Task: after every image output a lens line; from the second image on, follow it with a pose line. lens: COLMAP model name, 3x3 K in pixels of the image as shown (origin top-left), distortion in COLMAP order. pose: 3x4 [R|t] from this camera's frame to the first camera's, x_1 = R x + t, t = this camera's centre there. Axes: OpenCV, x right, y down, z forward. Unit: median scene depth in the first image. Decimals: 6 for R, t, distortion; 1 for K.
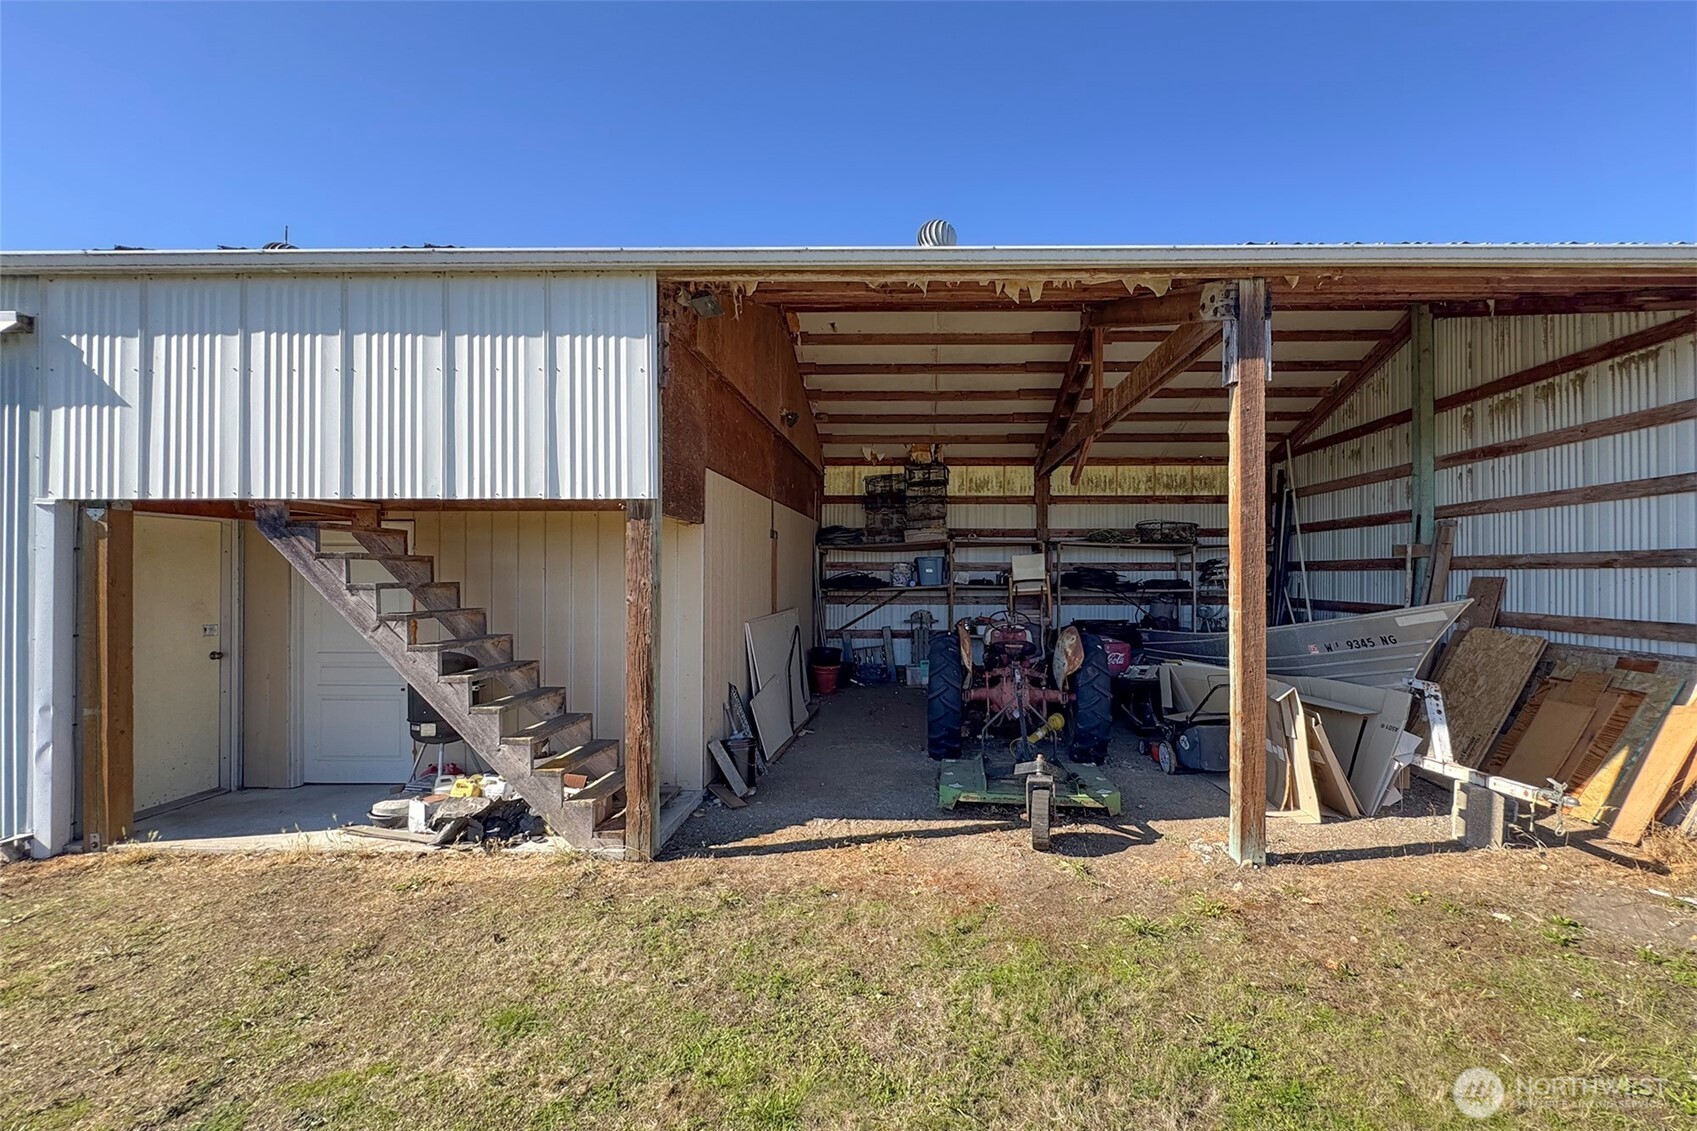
lens RADIAL K [[698.5, 0, 857.4], [0, 698.5, 571.9], [0, 0, 1]] dist [-0.003085, -0.000055]
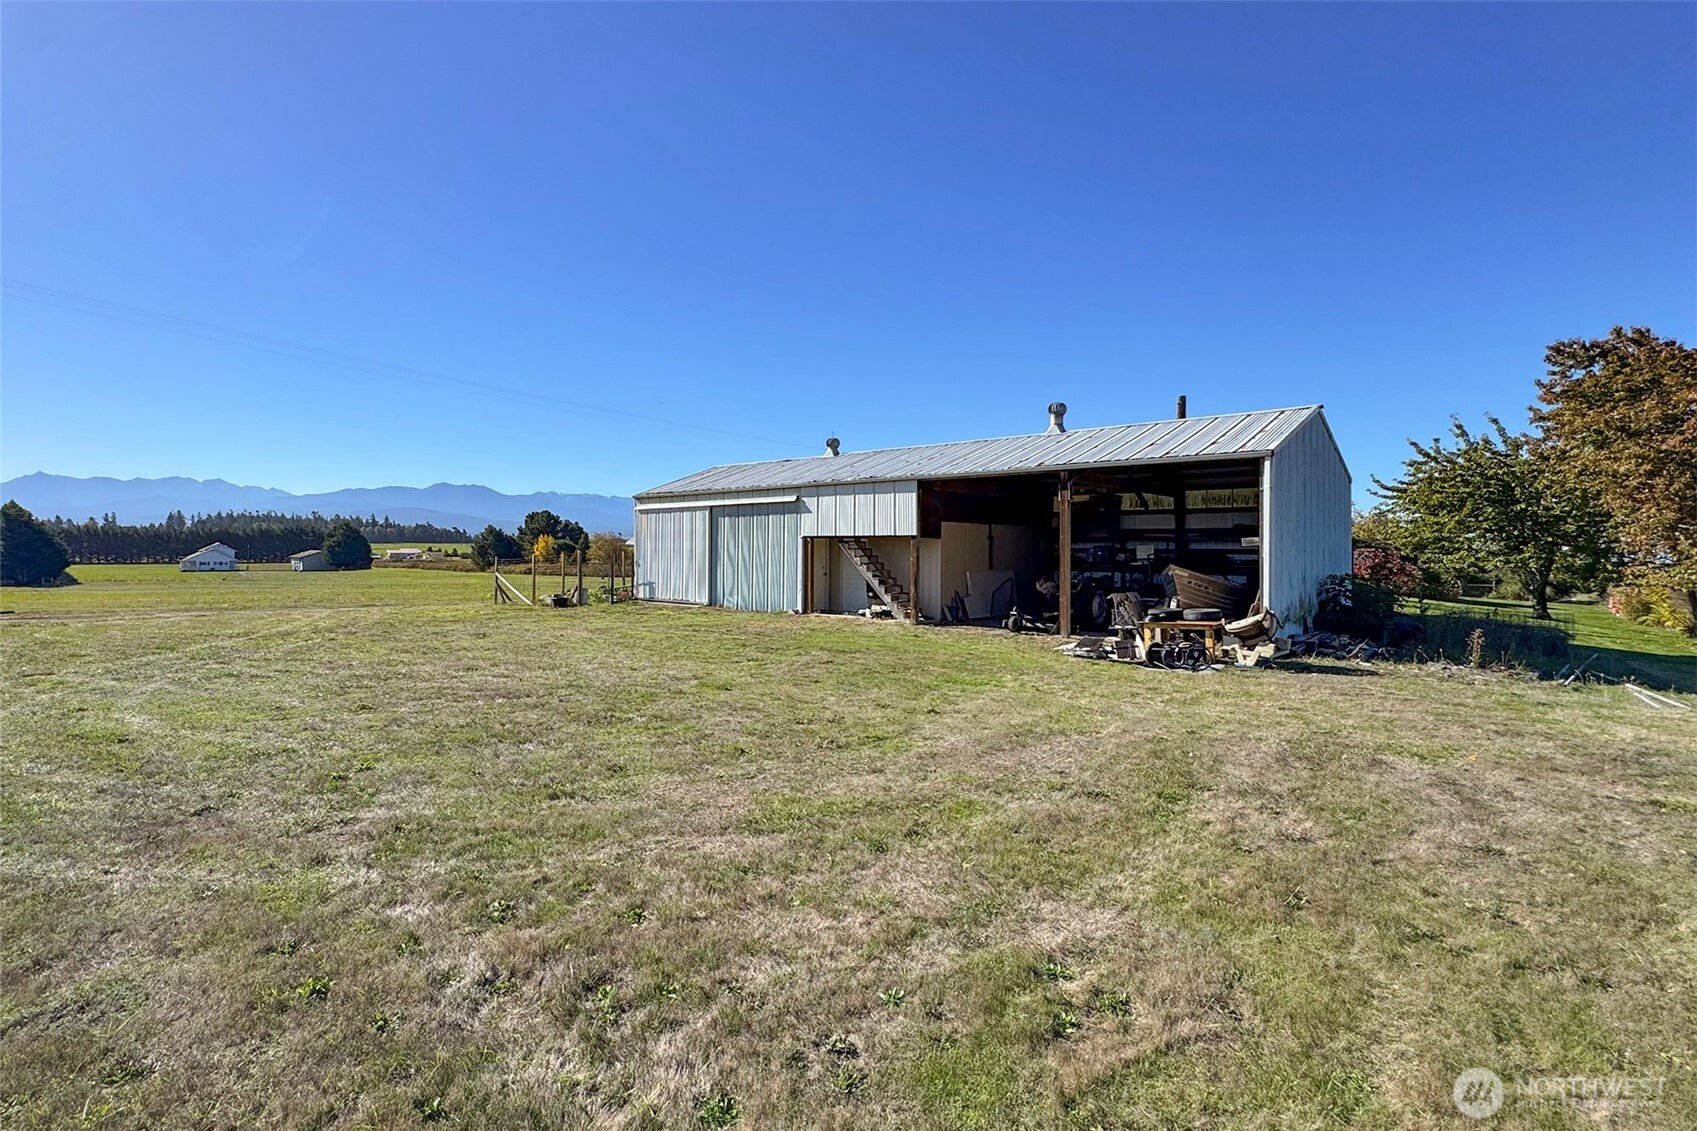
lens RADIAL K [[698.5, 0, 838.0], [0, 698.5, 557.6], [0, 0, 1]] dist [-0.003085, -0.000055]
pose [[0.799151, 0.013360, -0.600981, 1.695504], [-0.005200, 0.999869, 0.015314, -0.032504], [0.601107, -0.009113, 0.799116, -2.388548]]
